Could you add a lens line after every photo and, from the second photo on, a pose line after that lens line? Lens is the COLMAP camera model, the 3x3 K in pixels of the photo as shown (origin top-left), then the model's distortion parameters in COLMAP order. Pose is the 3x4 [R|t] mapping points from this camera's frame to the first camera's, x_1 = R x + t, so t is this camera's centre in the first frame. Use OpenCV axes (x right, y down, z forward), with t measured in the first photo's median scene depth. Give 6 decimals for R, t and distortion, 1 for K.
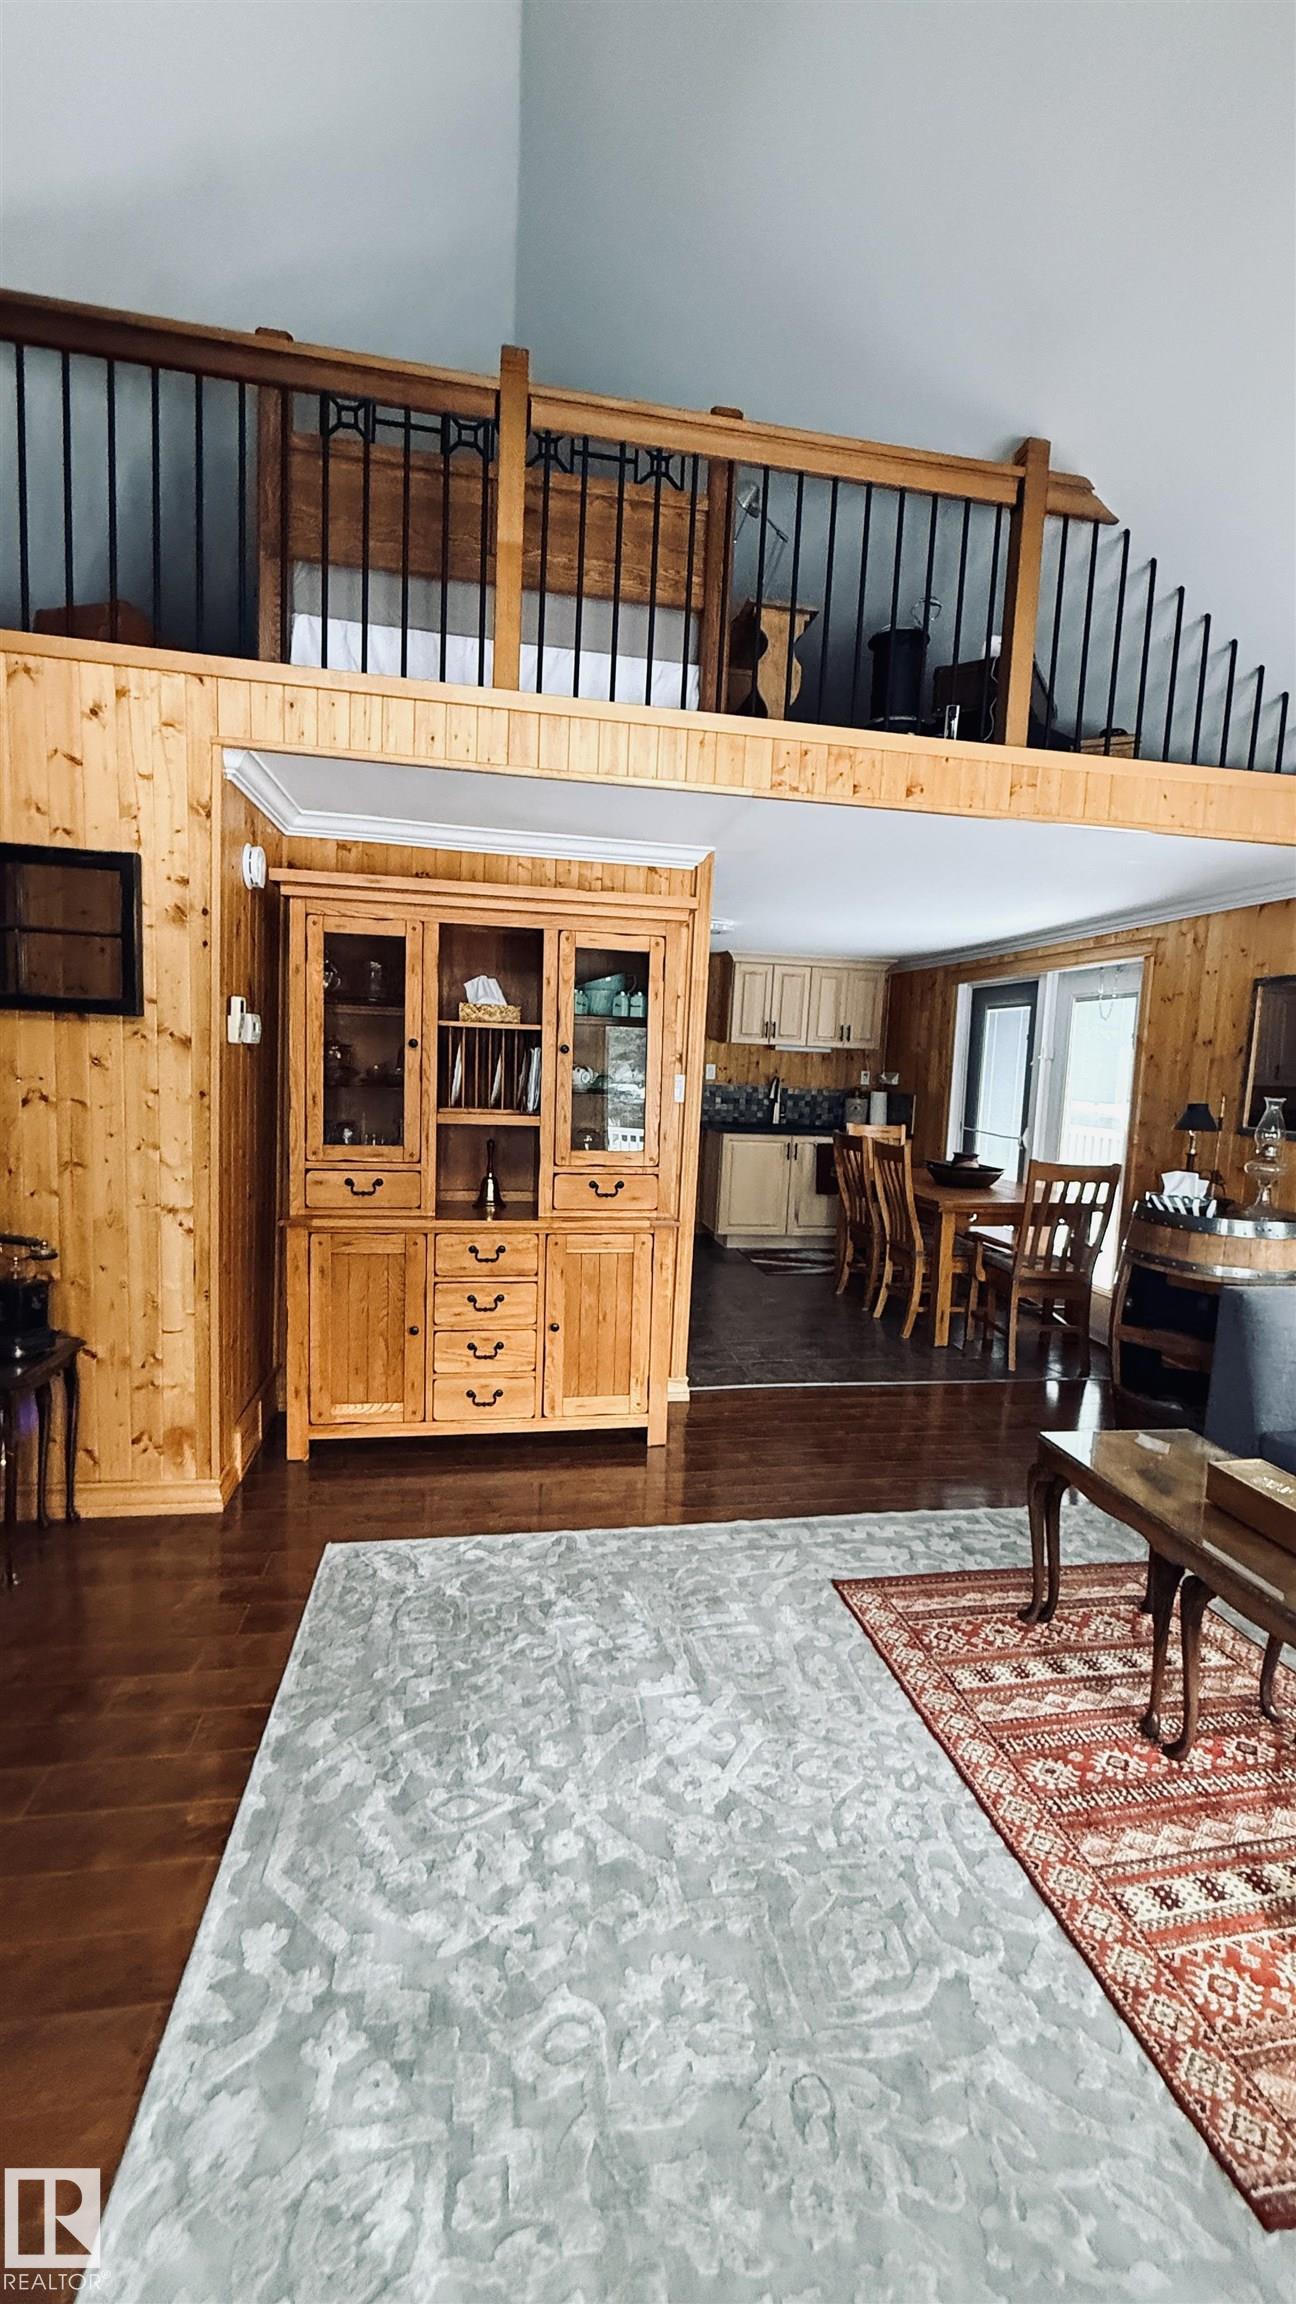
lens RADIAL K [[917.5, 0, 651.5], [0, 917.5, 1144.2], [0, 0, 1]] dist [-0.000907, 0.000032]
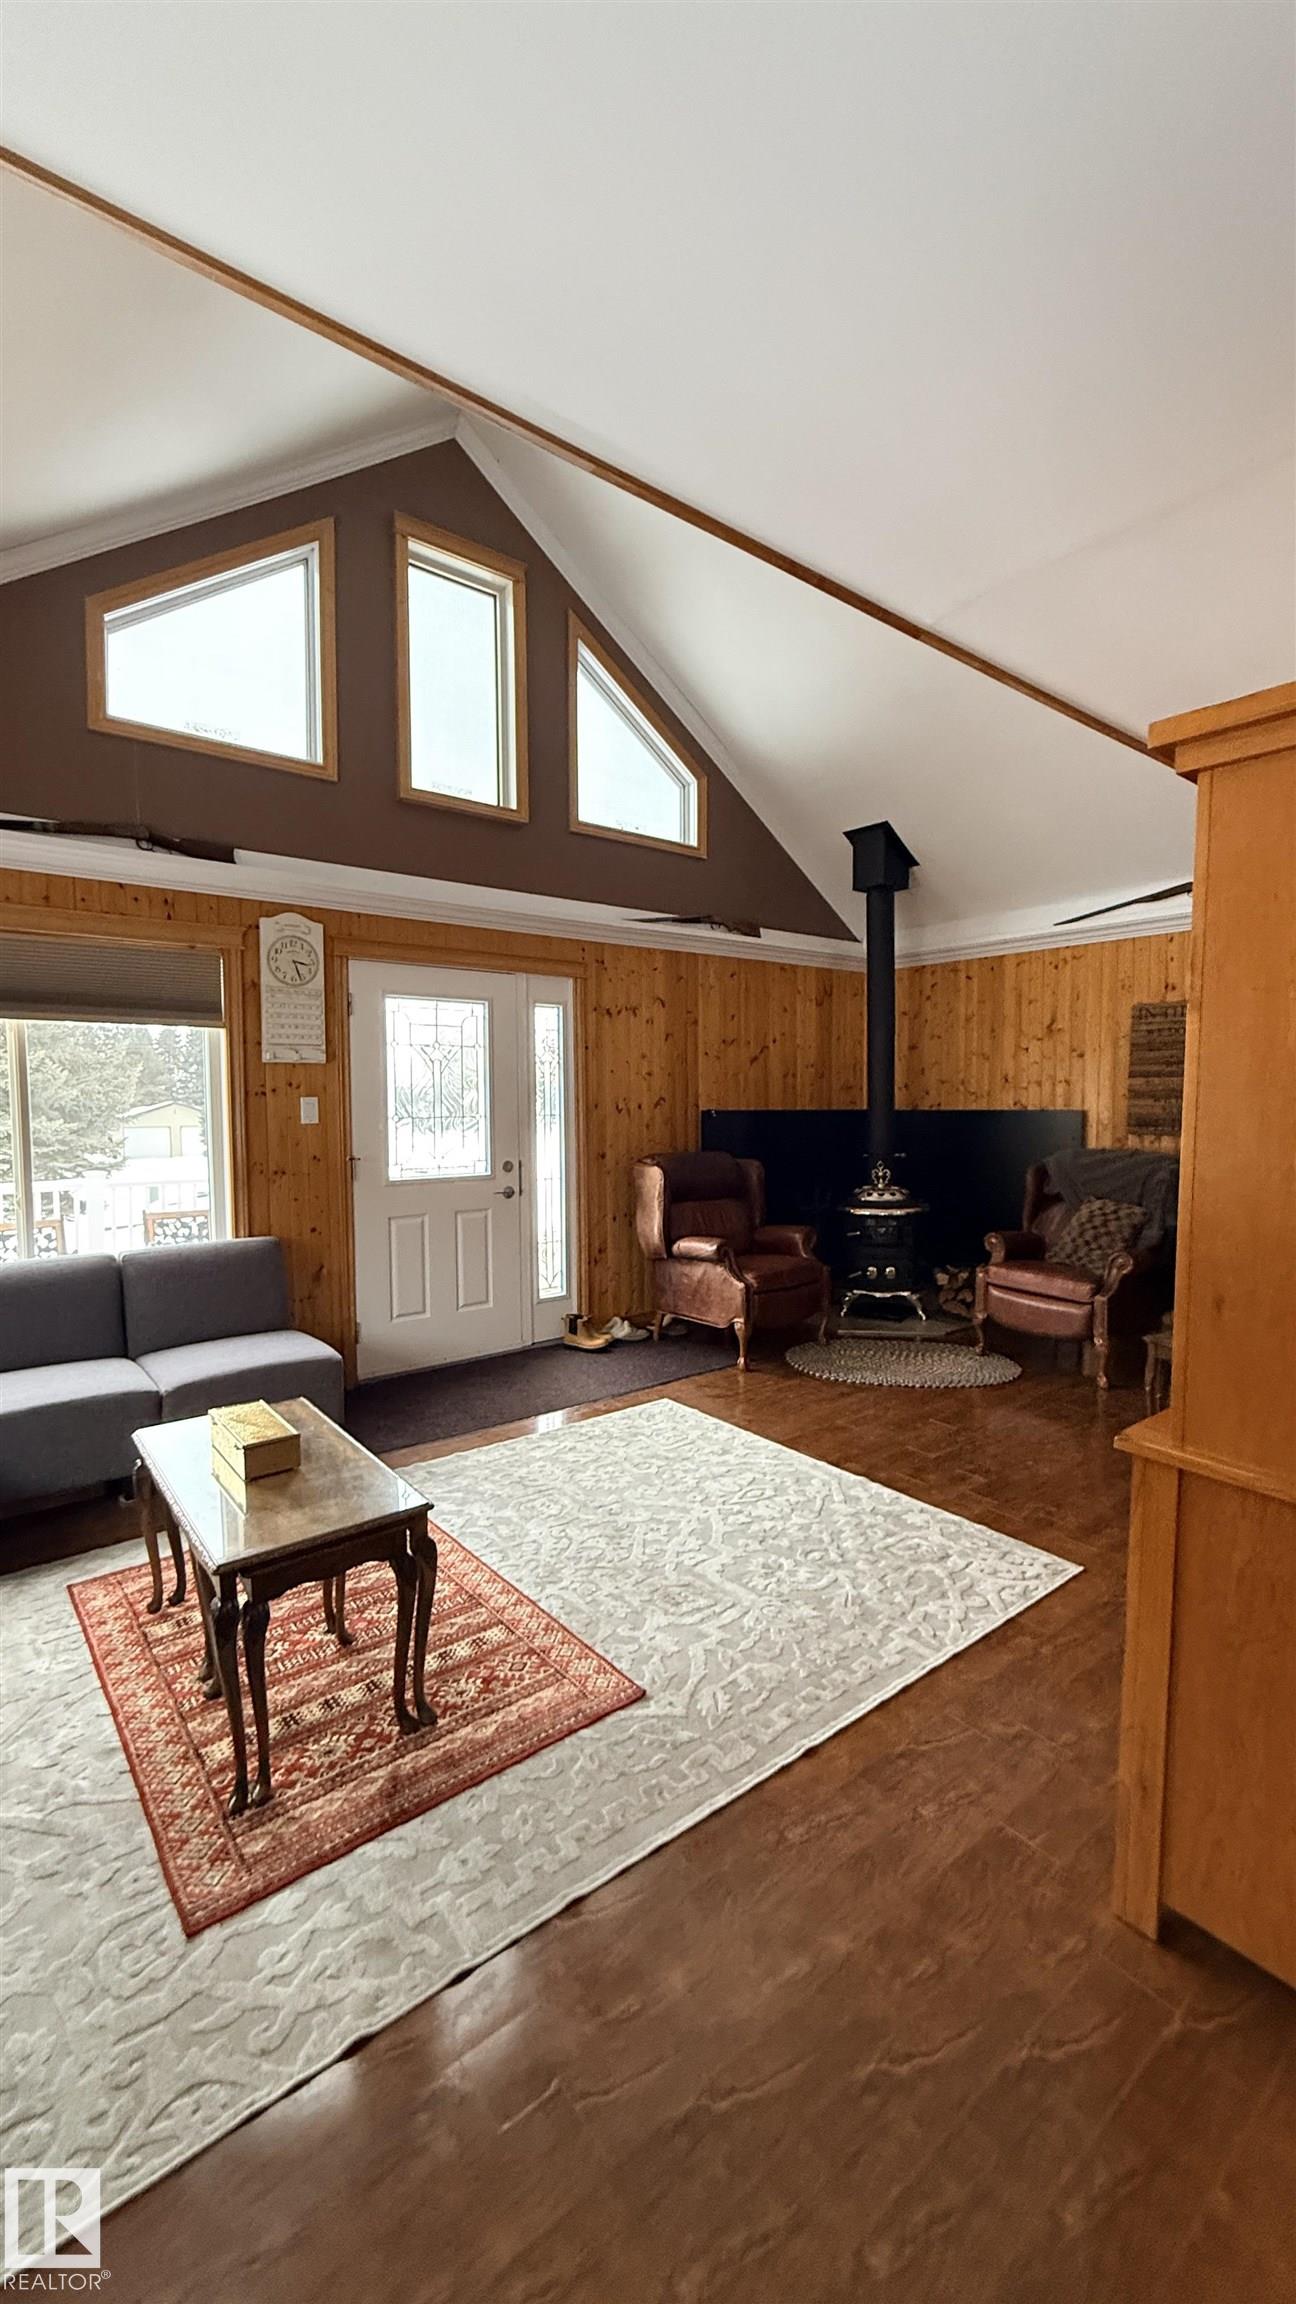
lens RADIAL K [[917.5, 0, 651.5], [0, 917.5, 1144.2], [0, 0, 1]] dist [-0.000907, 0.000032]
pose [[-0.878643, -0.015368, -0.477232, 0.497747], [-0.080676, 0.989890, 0.116658, -0.106360], [0.470614, 0.141002, -0.871000, 1.370141]]
